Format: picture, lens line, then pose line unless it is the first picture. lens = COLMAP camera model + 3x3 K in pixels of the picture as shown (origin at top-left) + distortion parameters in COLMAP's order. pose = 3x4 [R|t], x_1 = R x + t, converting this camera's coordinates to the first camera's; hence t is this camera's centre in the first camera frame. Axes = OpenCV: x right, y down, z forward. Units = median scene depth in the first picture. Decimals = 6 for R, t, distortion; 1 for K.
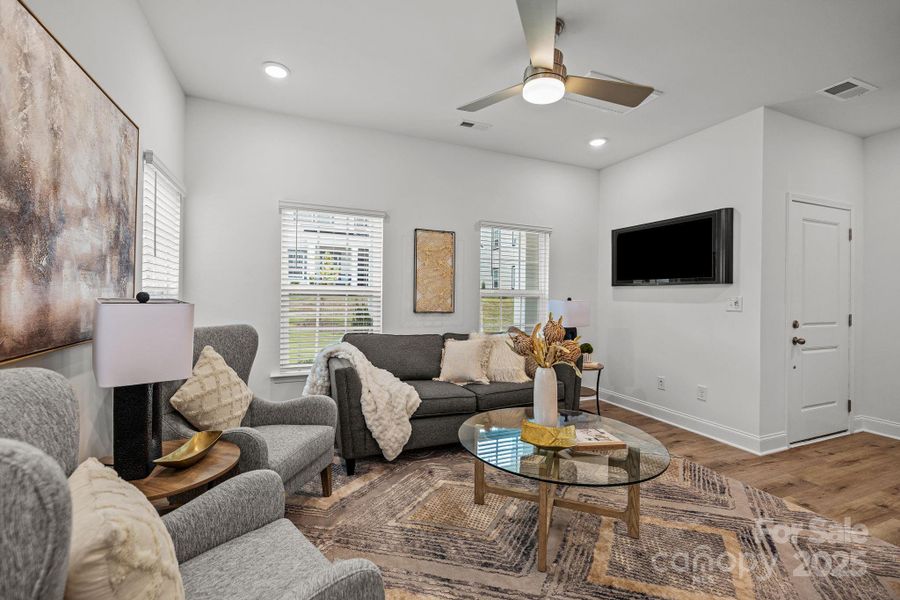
lens RADIAL K [[385.1, 0, 445.3], [0, 385.1, 295.5], [0, 0, 1]] dist [0.001062, -0.000115]
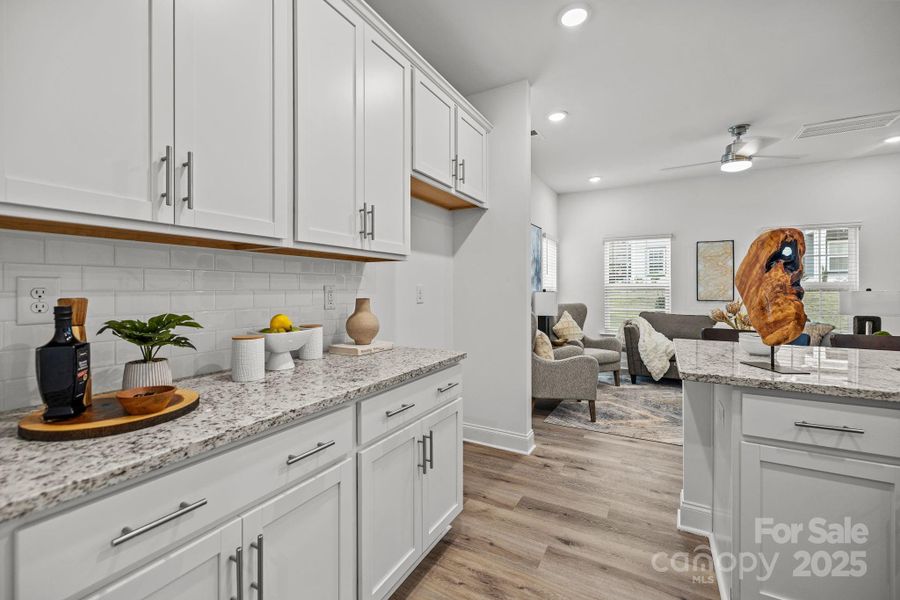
lens RADIAL K [[381.5, 0, 445.9], [0, 381.5, 290.7], [0, 0, 1]] dist [-0.000658, -0.000136]
pose [[0.616441, -0.011154, -0.787322, 0.593088], [0.011339, 0.999922, -0.005288, 0.006427], [0.787319, -0.005667, 0.616520, -0.784348]]
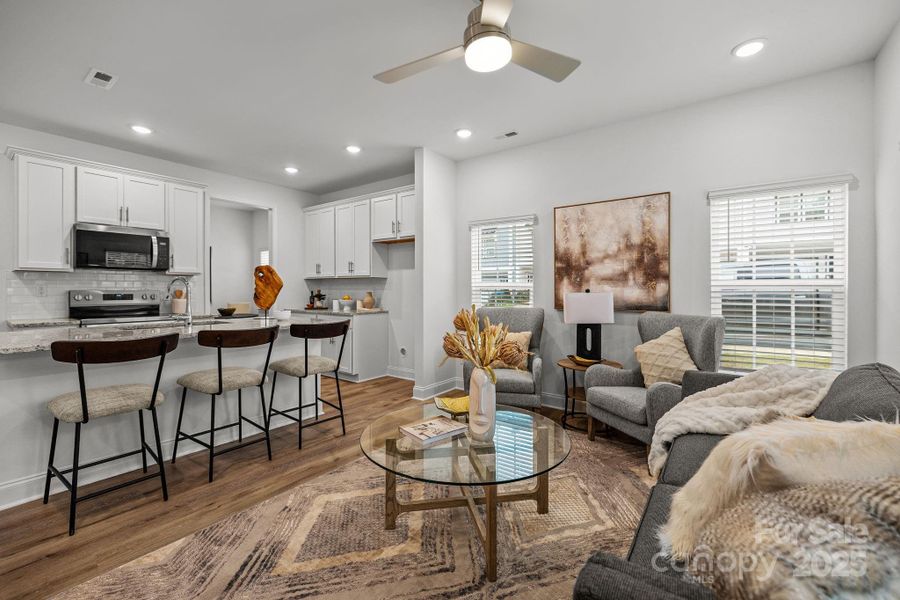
lens RADIAL K [[381.5, 0, 445.9], [0, 381.5, 290.7], [0, 0, 1]] dist [-0.000658, -0.000136]
pose [[-0.862861, -0.013407, -0.505264, 0.590101], [-0.013221, 0.999905, -0.003953, 0.010895], [0.505269, 0.003269, -0.862956, 1.302896]]
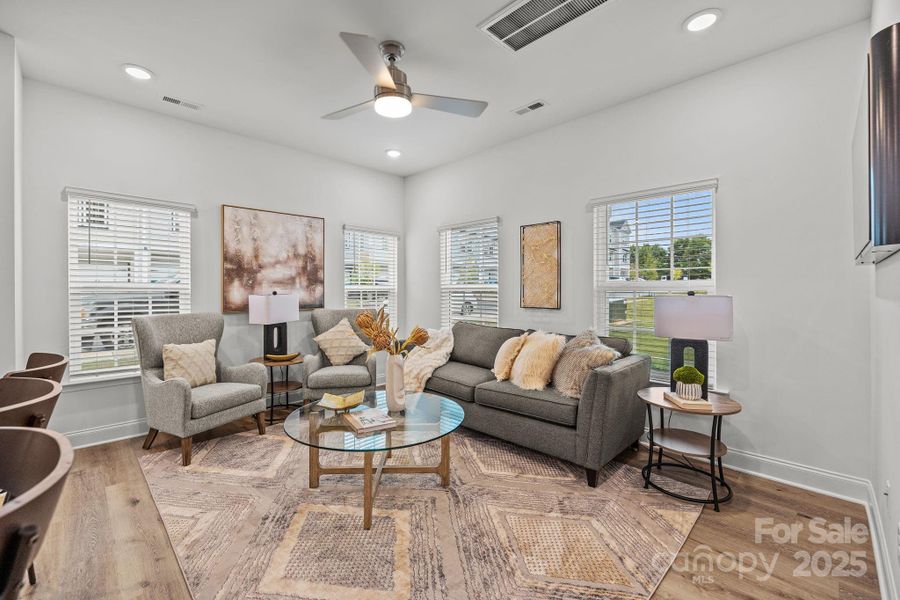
lens RADIAL K [[381.5, 0, 445.9], [0, 381.5, 290.7], [0, 0, 1]] dist [-0.000658, -0.000136]
pose [[0.373803, -0.014743, -0.927391, 1.019272], [0.007755, 0.999888, -0.012770, 0.013990], [0.927476, -0.002418, 0.373876, 0.554073]]
